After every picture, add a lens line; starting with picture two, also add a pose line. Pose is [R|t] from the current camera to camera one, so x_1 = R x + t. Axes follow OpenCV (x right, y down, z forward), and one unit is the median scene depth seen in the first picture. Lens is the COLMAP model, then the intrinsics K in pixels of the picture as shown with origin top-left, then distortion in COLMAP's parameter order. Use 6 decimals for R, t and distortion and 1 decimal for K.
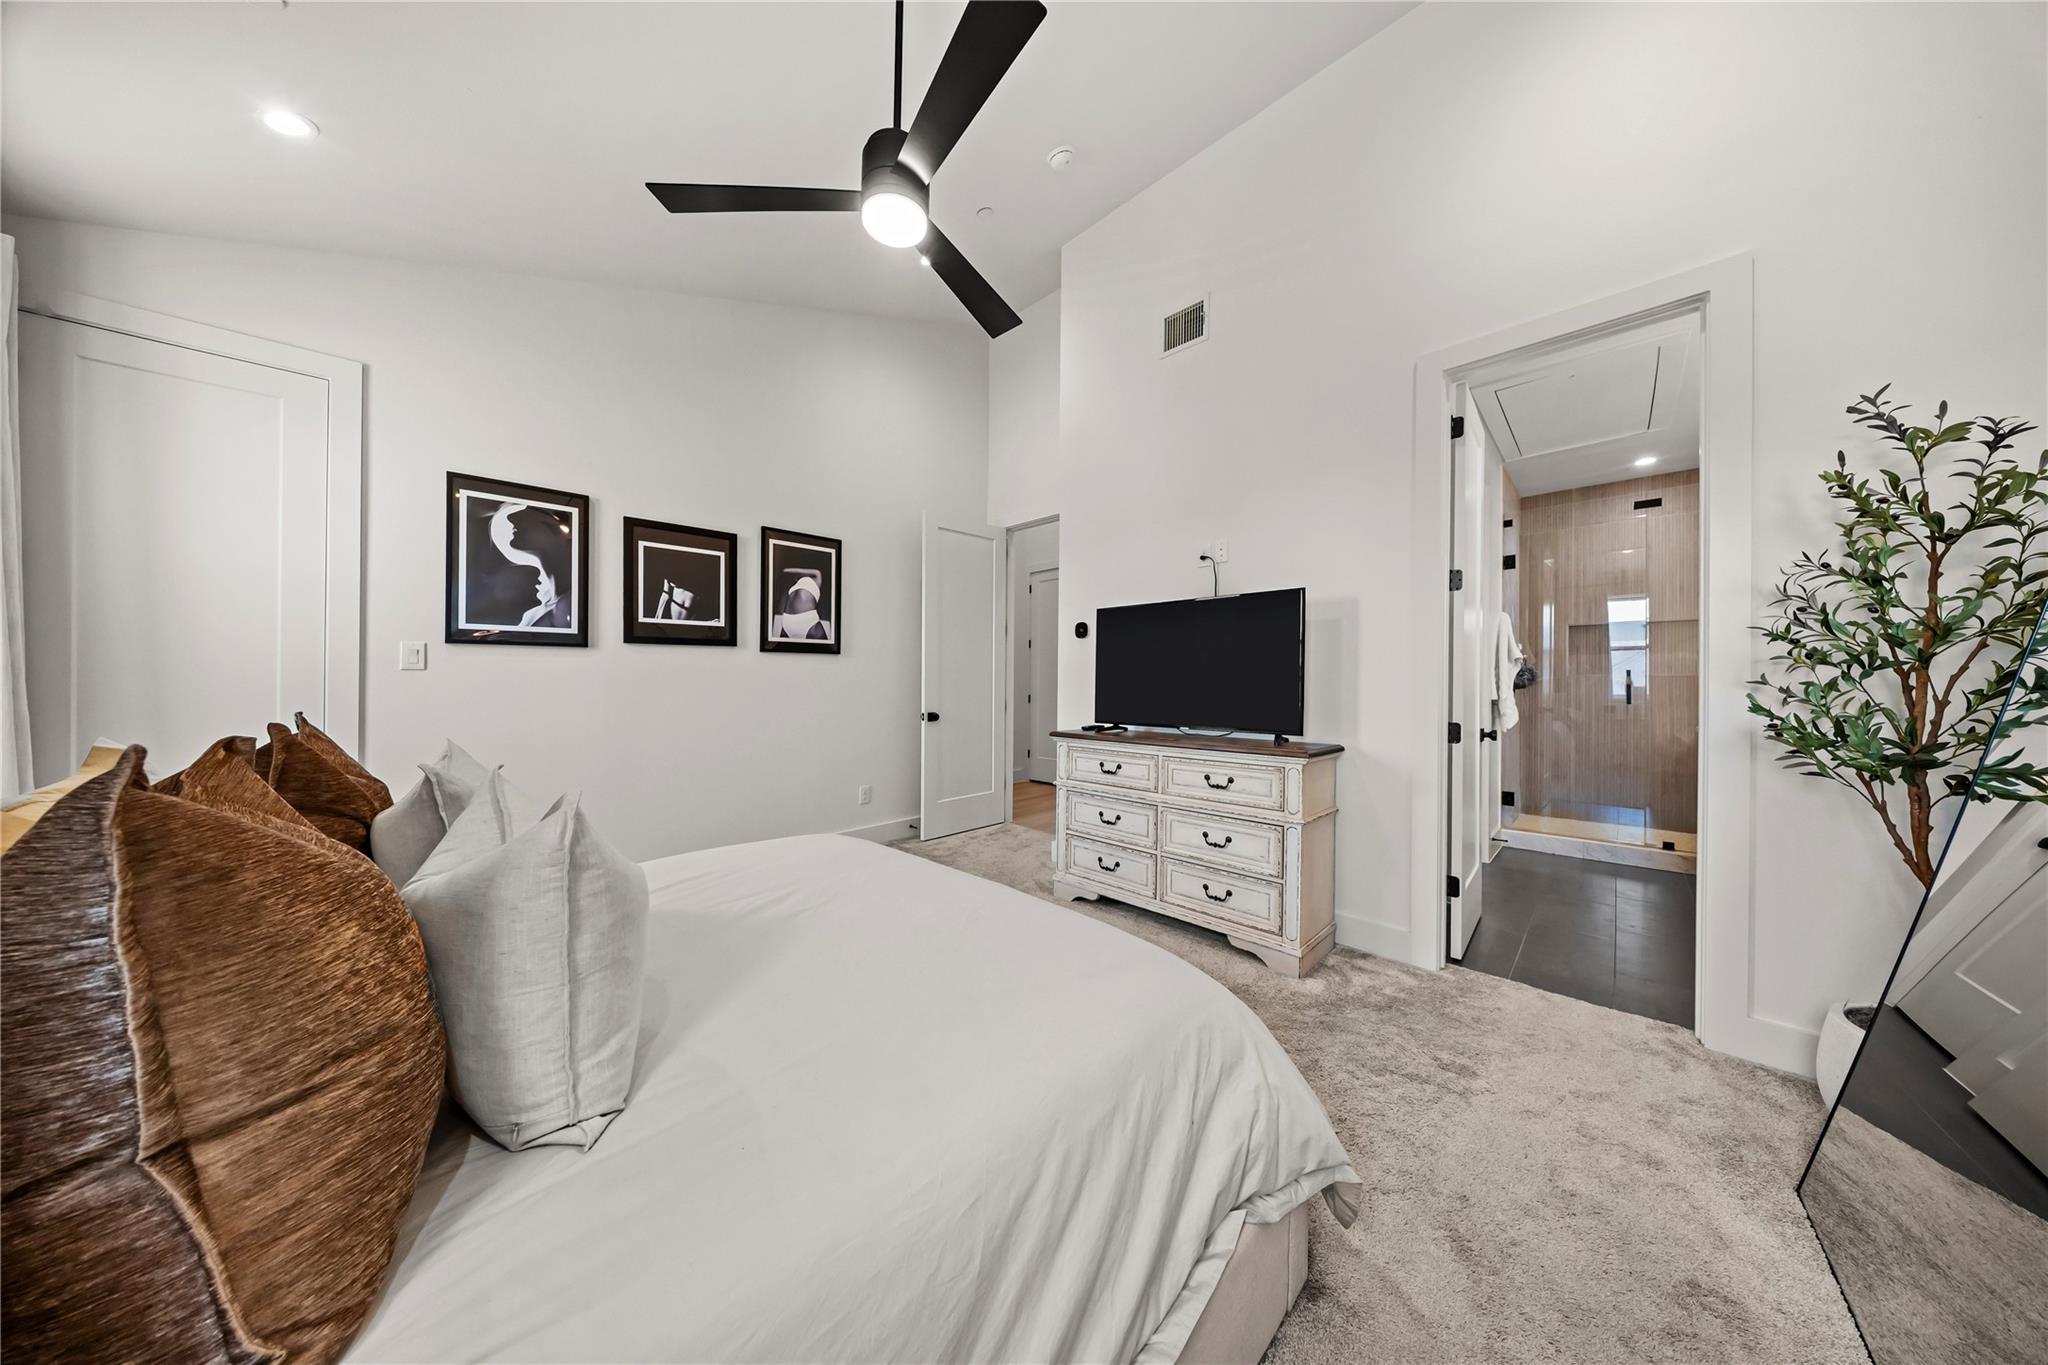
lens RADIAL K [[610.0, 0, 1005.0], [0, 610.0, 693.3], [0, 0, 1]] dist [-0.001360, -0.000371]
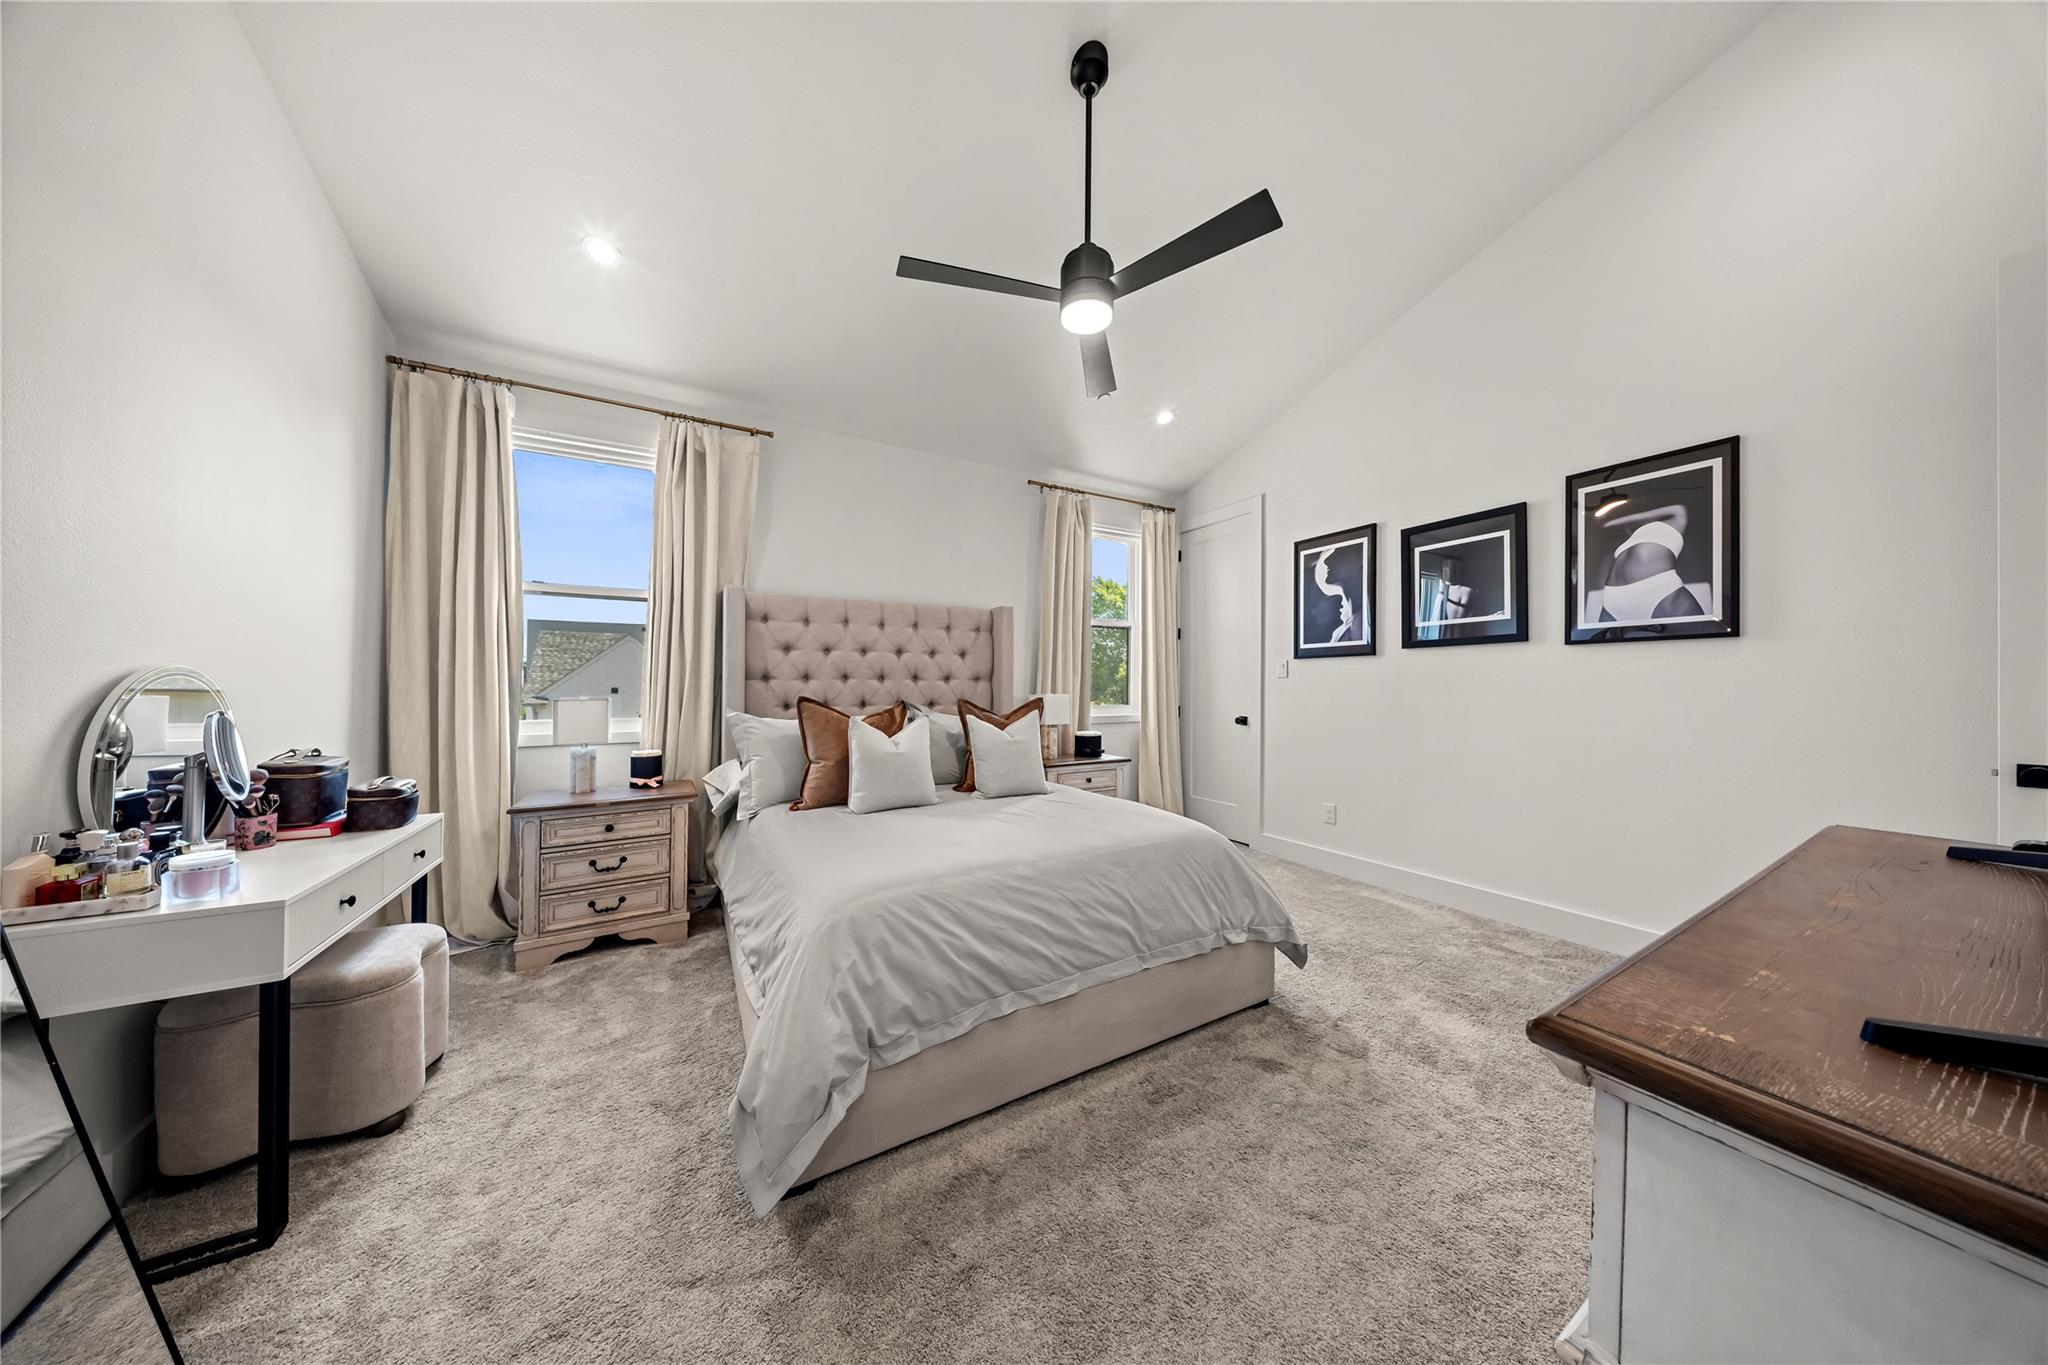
lens RADIAL K [[610.0, 0, 1060.6], [0, 610.0, 672.1], [0, 0, 1]] dist [-0.001360, -0.000371]
pose [[-0.209618, -0.014644, -0.977674, 0.495938], [-0.005800, 0.999889, -0.013733, -0.022476], [0.977766, 0.002792, -0.209680, 0.595511]]
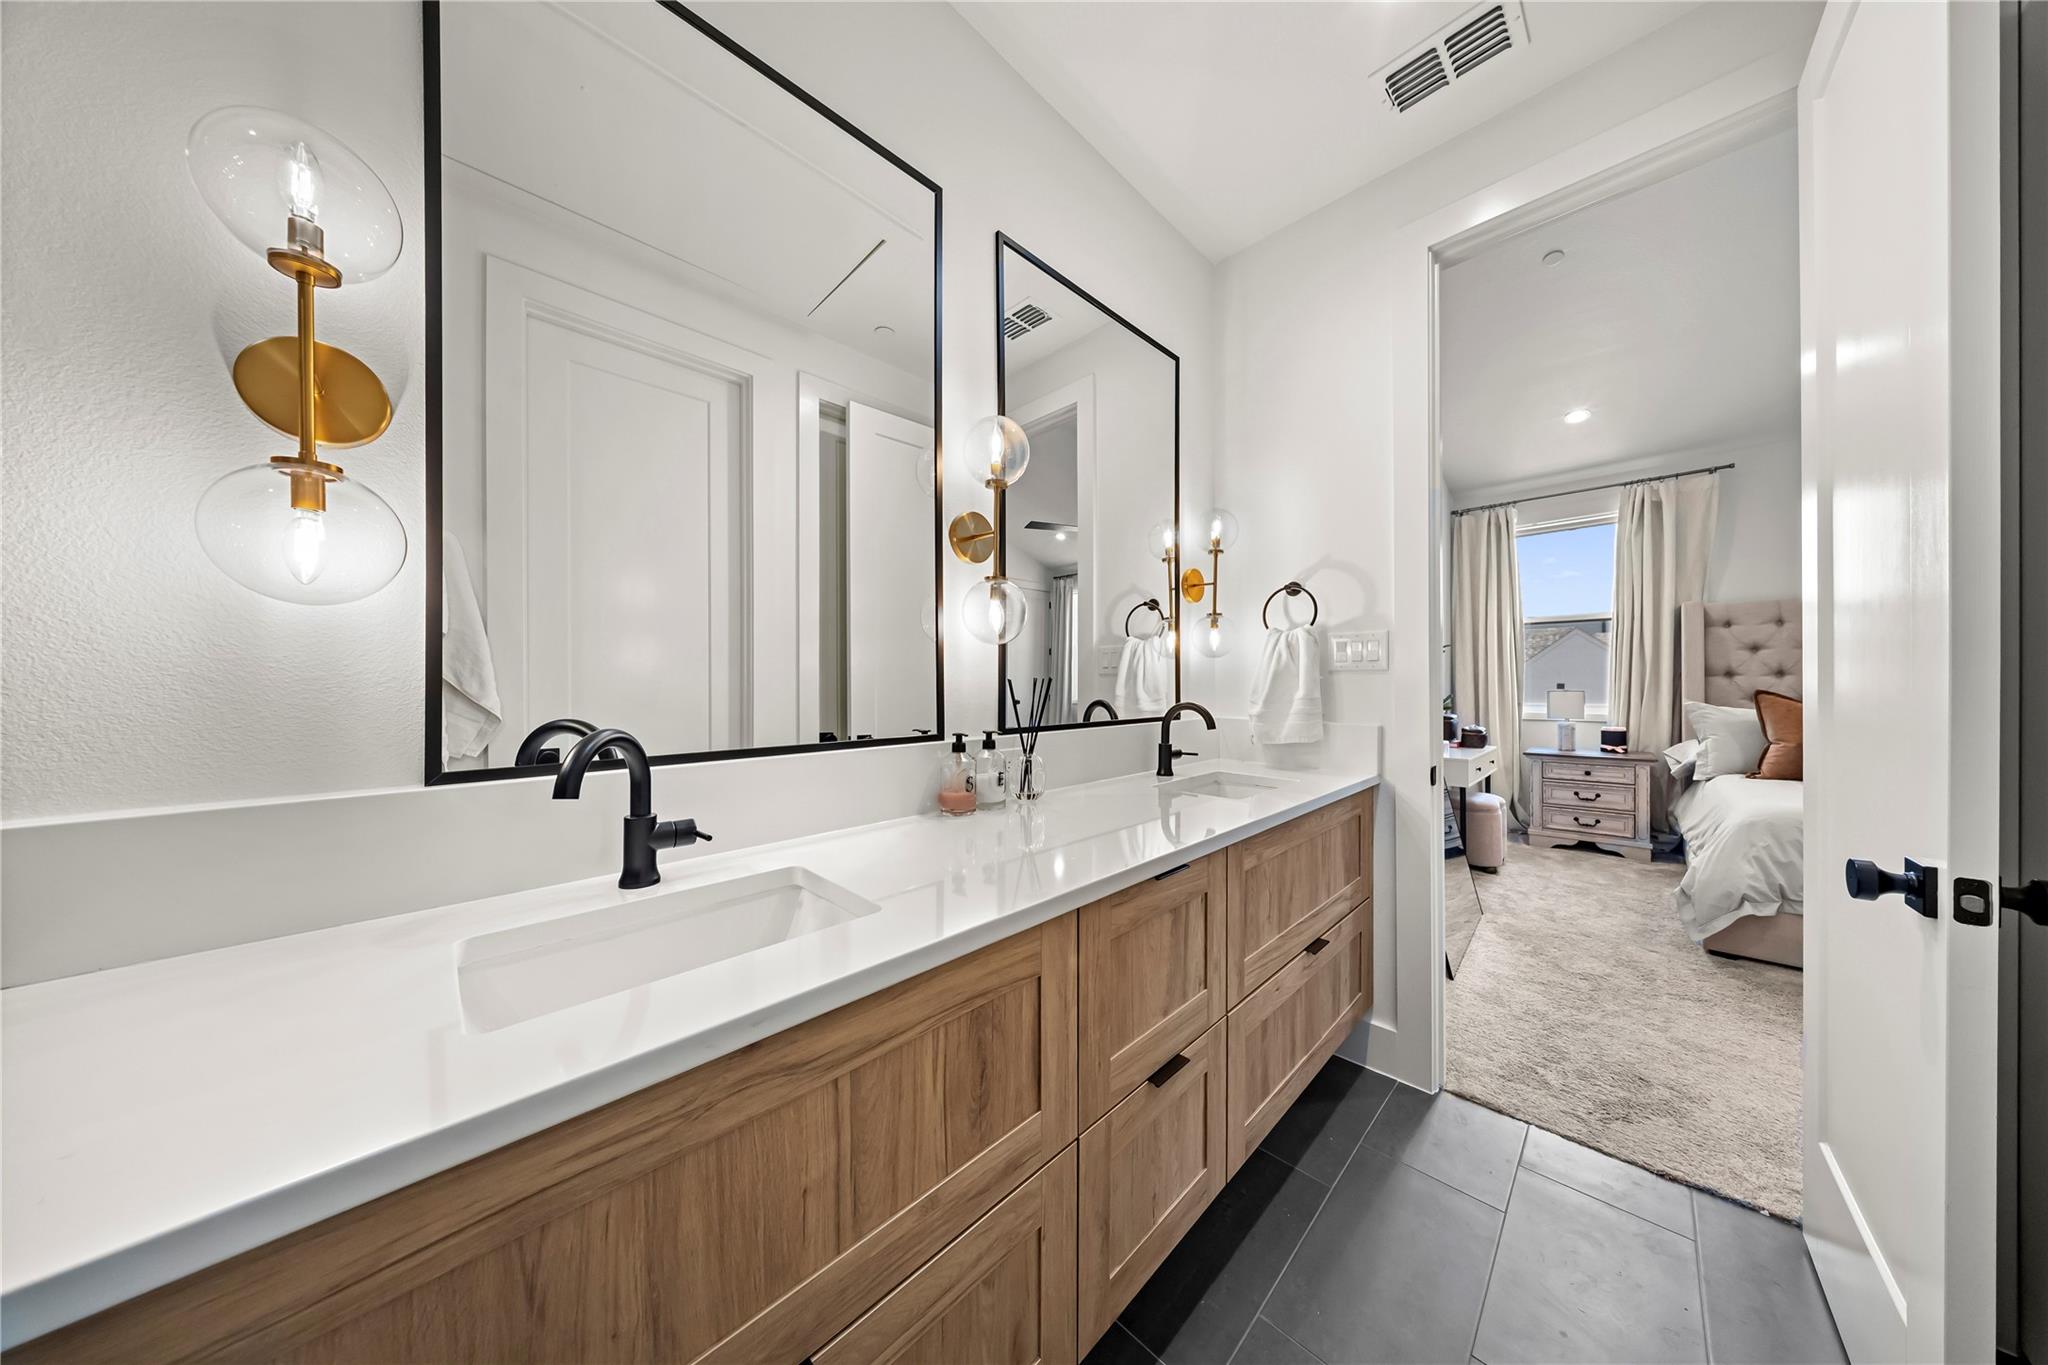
lens RADIAL K [[610.0, 0, 1009.2], [0, 610.0, 686.4], [0, 0, 1]] dist [-0.001360, -0.000371]
pose [[-0.999918, 0.012620, 0.002041, 1.080832], [0.012644, 0.999845, 0.012261, -0.034452], [-0.001886, 0.012286, -0.999923, 1.160282]]
